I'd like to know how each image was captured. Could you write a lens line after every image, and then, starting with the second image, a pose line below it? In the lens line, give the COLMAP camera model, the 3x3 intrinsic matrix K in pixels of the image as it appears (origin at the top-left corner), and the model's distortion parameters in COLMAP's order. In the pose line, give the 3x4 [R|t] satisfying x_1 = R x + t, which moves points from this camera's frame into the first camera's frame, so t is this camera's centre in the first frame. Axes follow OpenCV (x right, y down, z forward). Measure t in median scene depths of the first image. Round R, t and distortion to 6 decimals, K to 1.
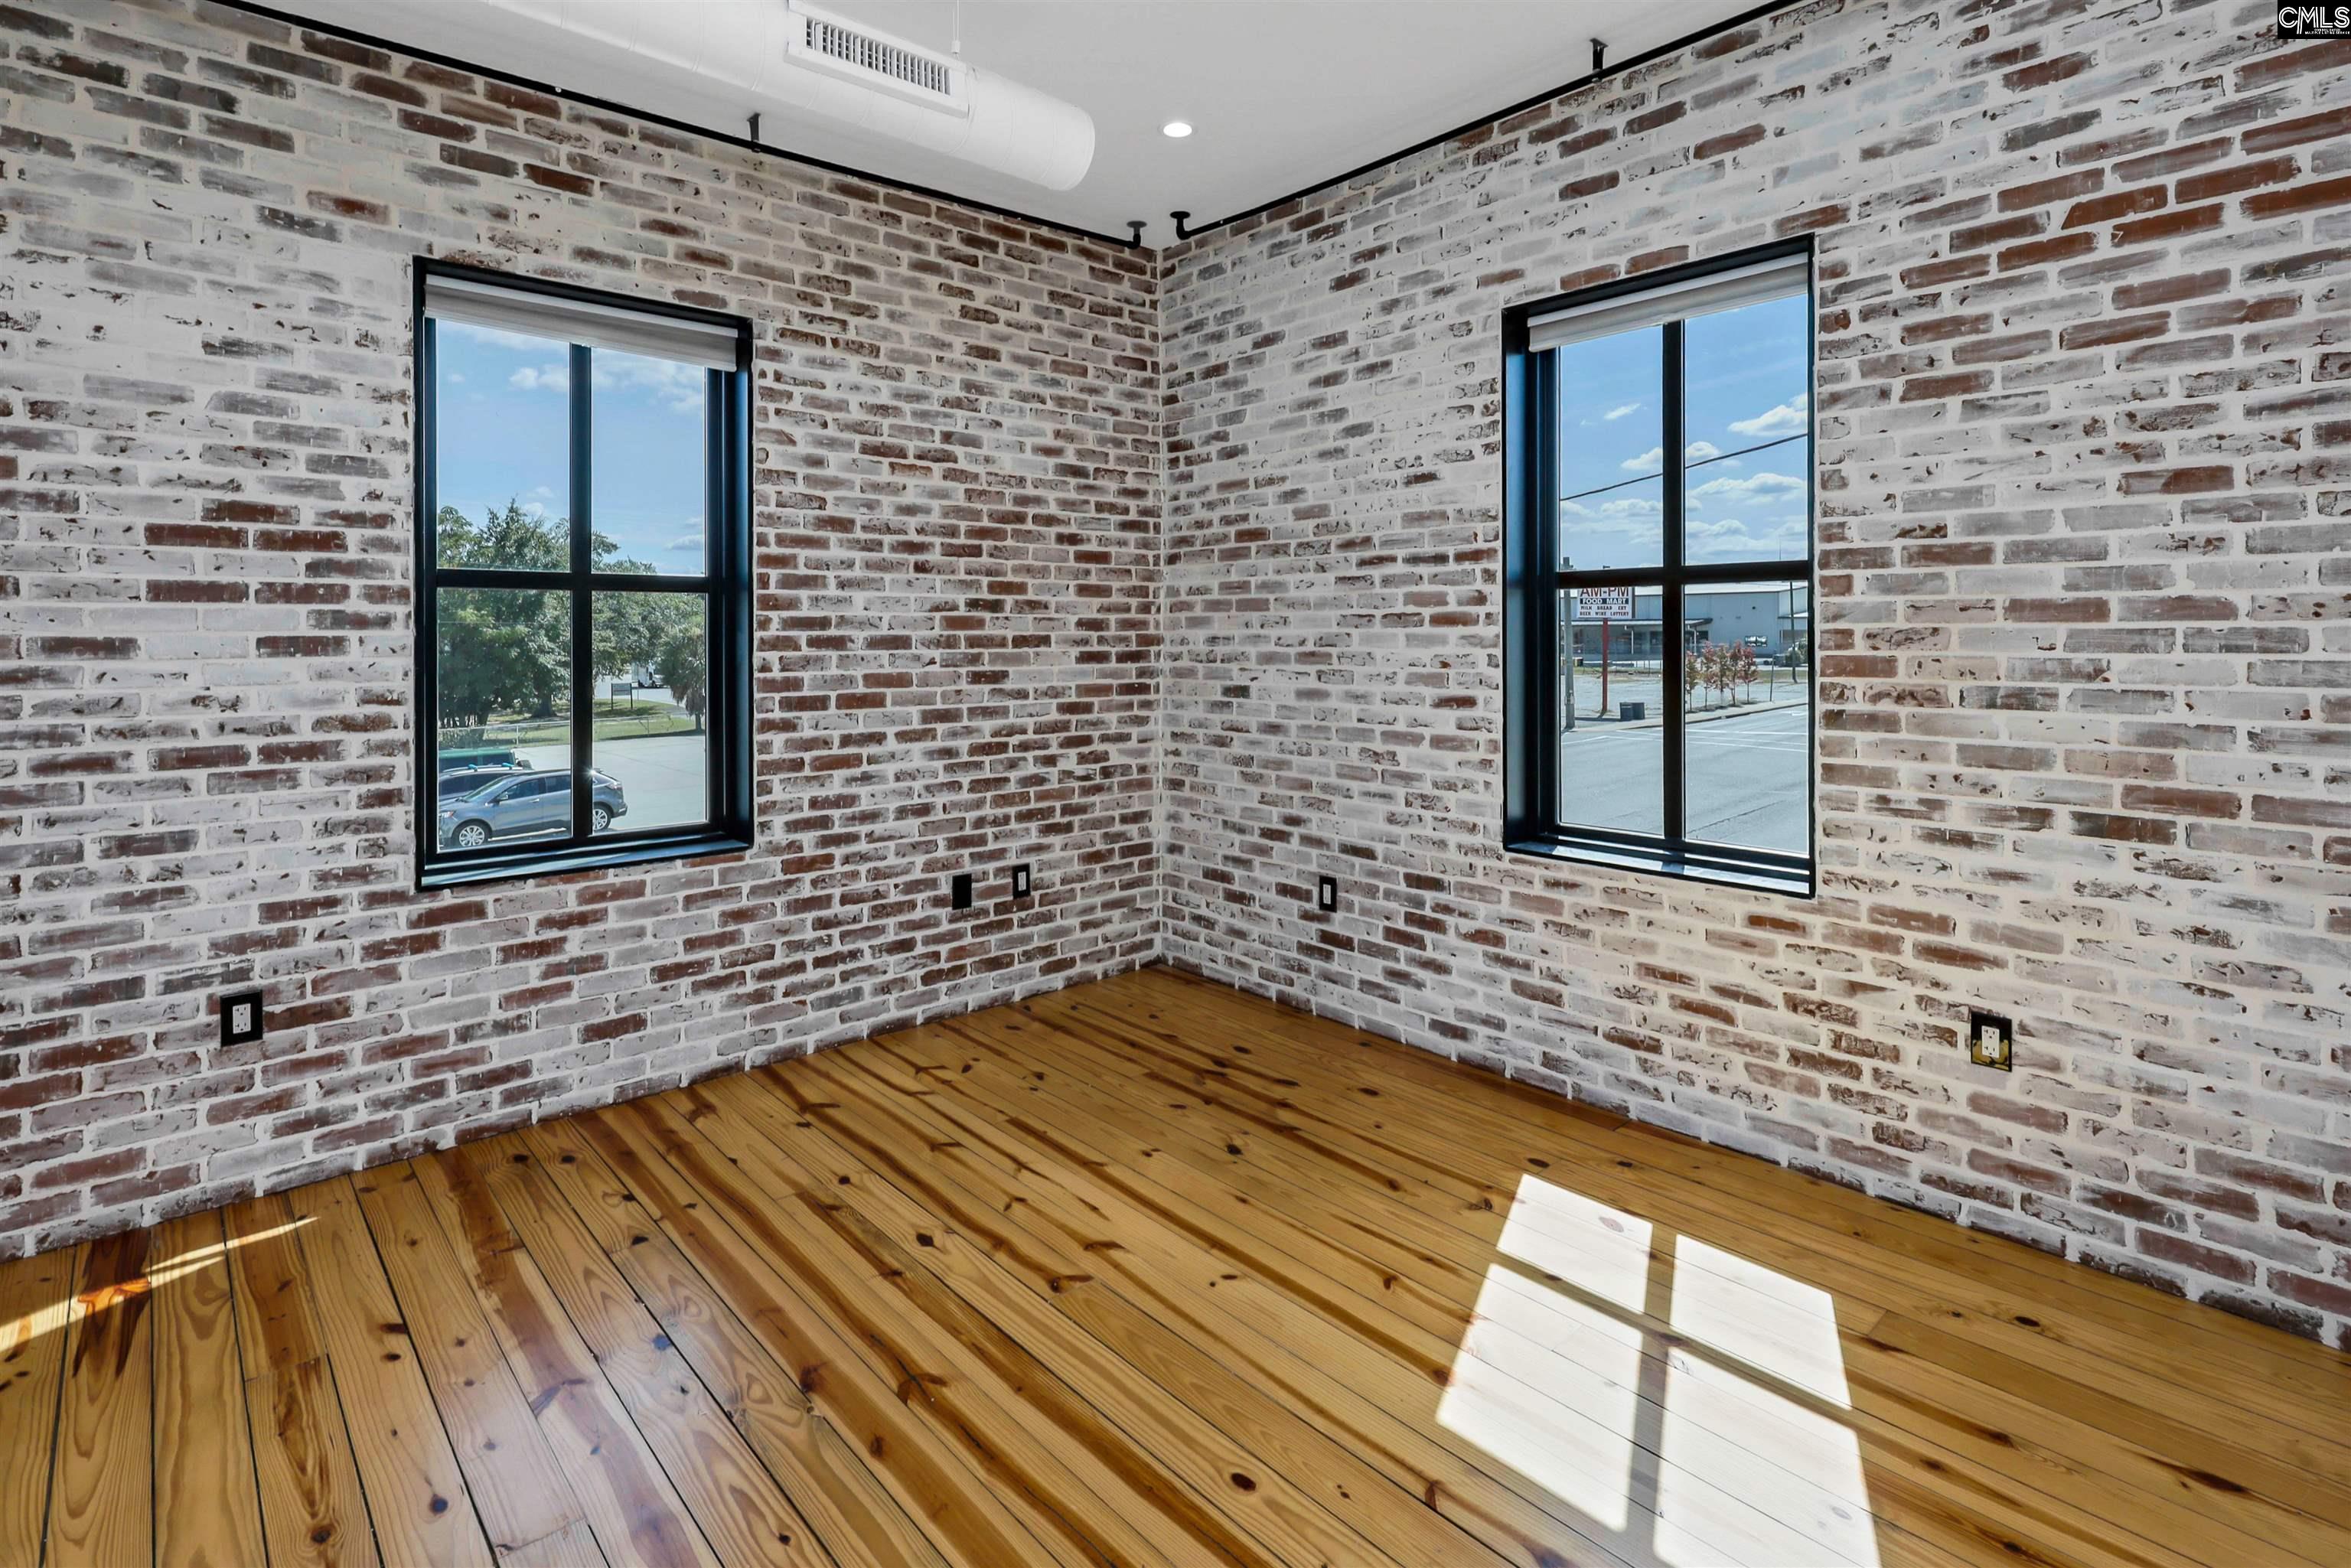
lens RADIAL K [[1183.2, 0, 1175.2], [0, 1183.2, 635.9], [0, 0, 1]] dist [-0.003160, 0.000018]
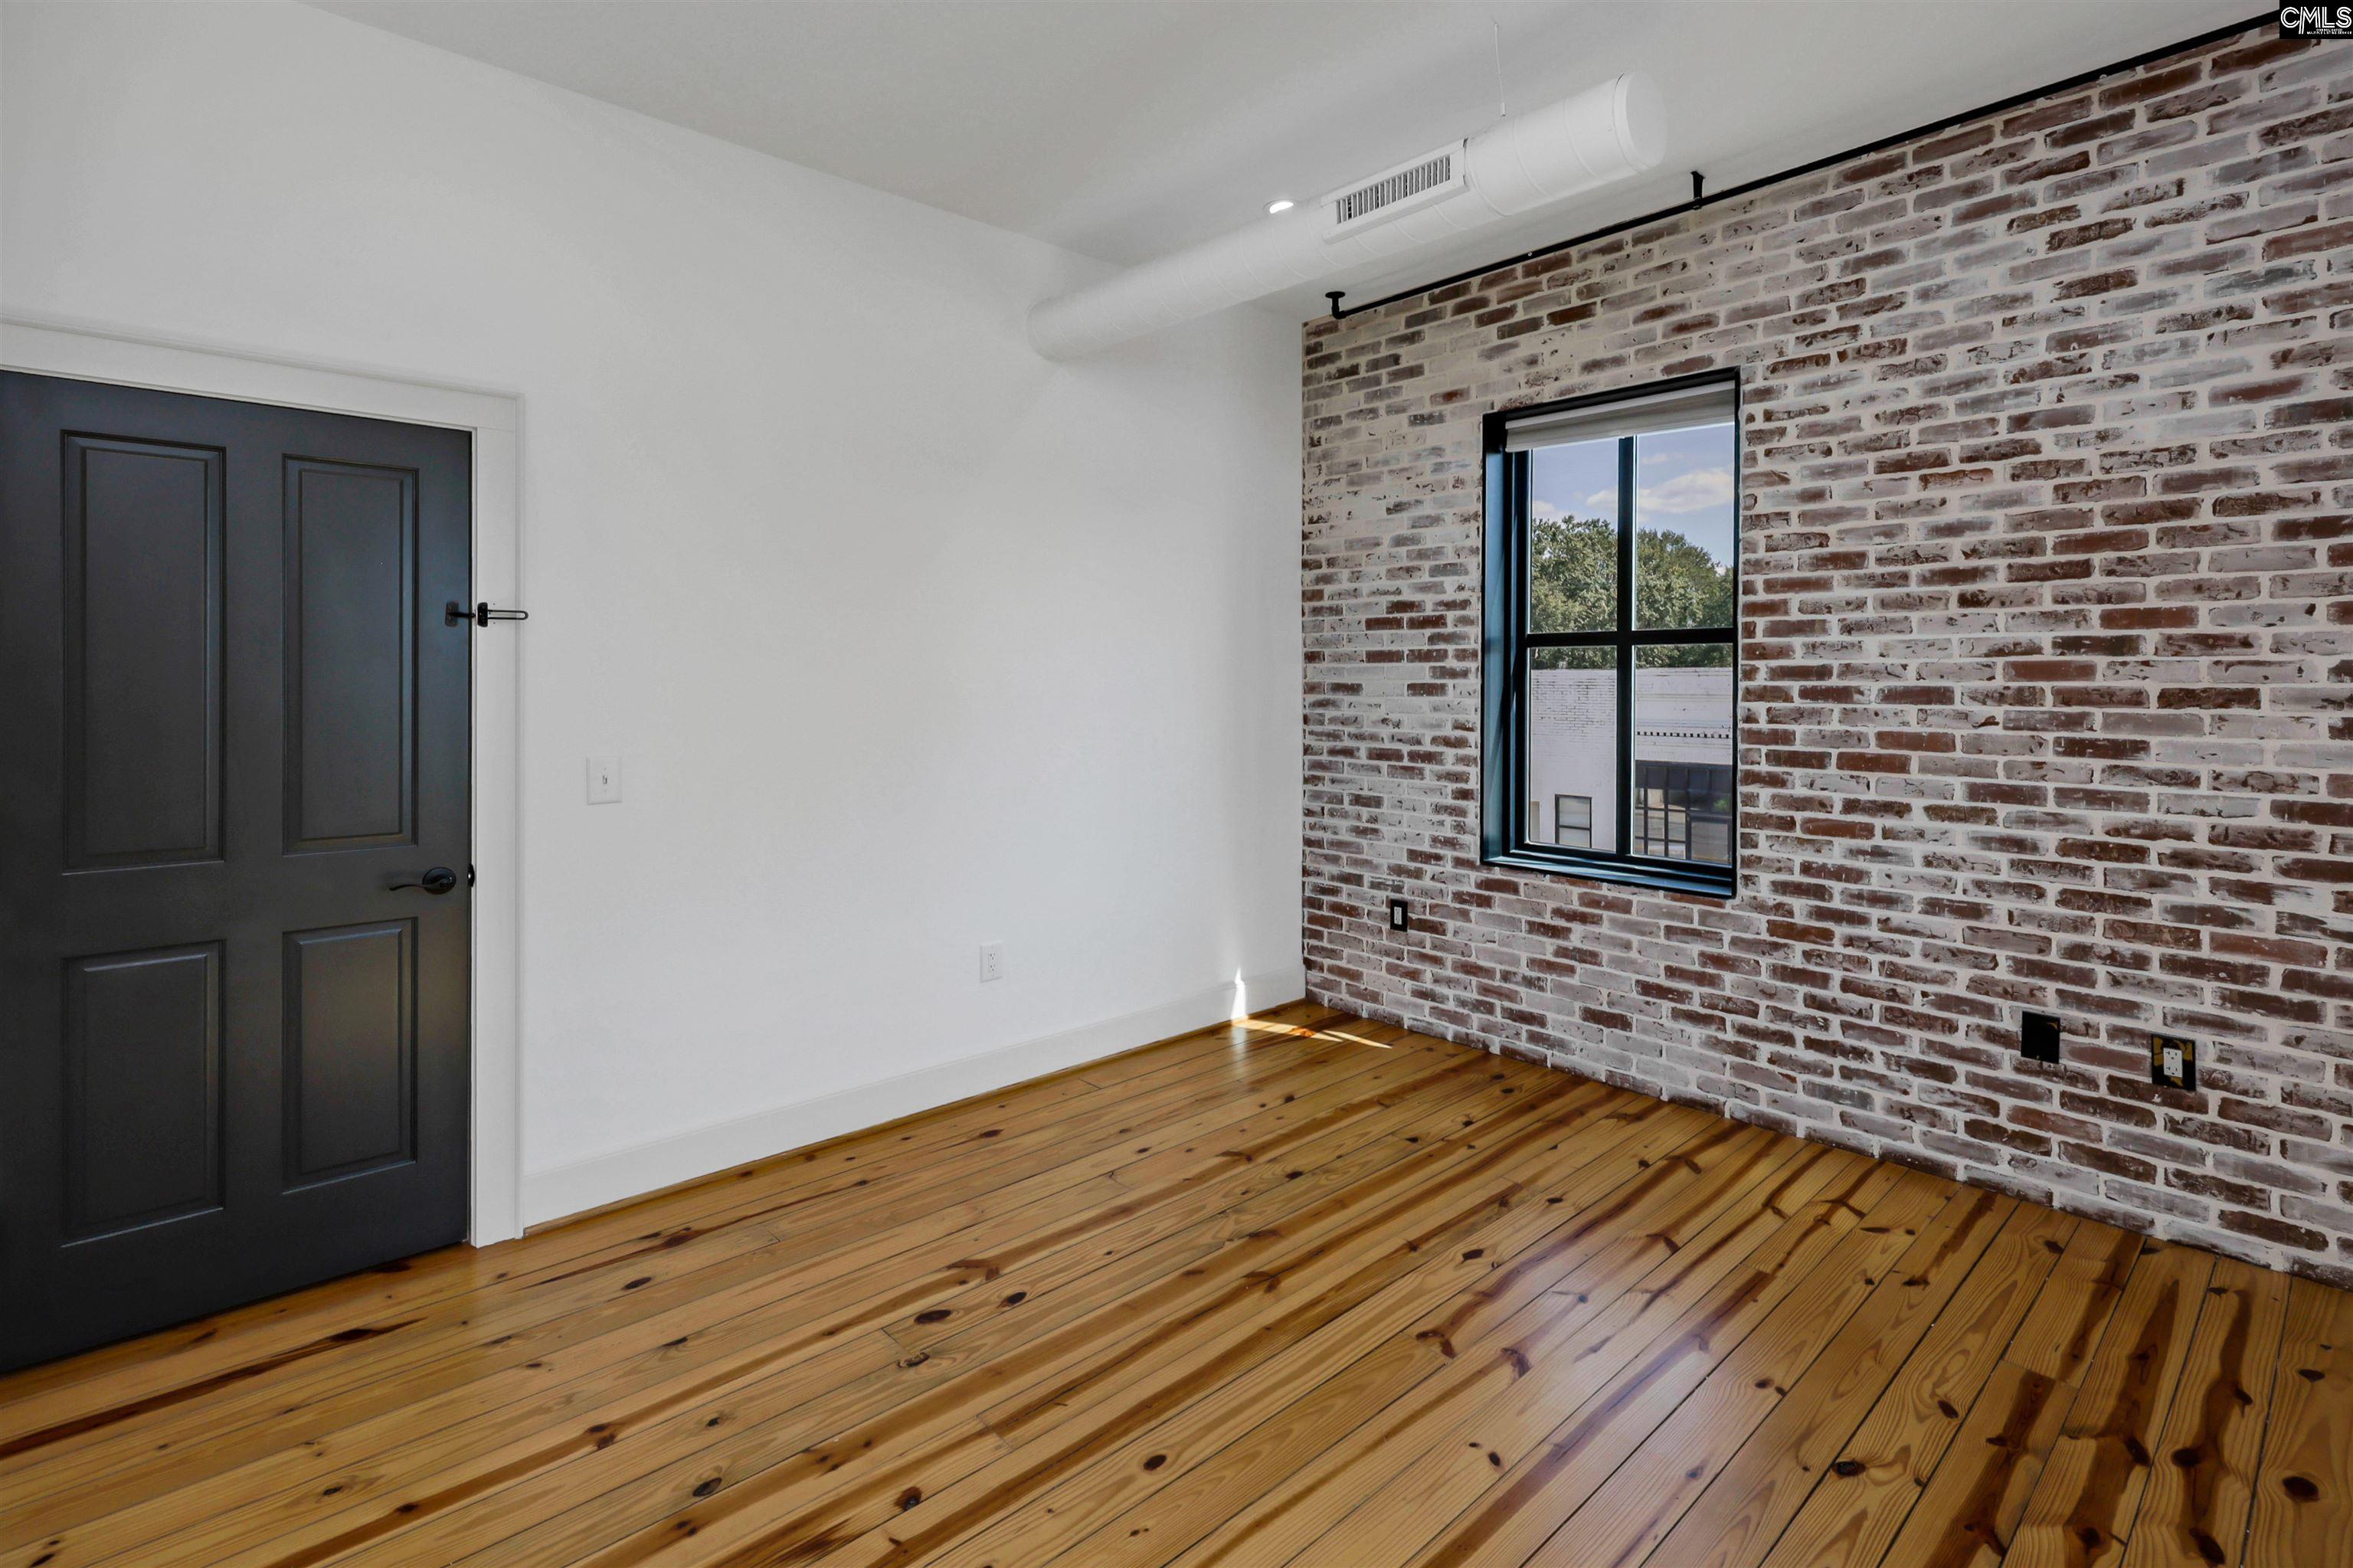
lens RADIAL K [[1081.0, 0, 1182.3], [0, 1081.0, 685.3], [0, 0, 1]] dist [-0.001913, -0.000257]
pose [[0.016665, 0.010350, -0.999808, 0.538163], [-0.002429, 0.999944, 0.010311, -0.008529], [0.999858, 0.002257, 0.016689, 0.514052]]
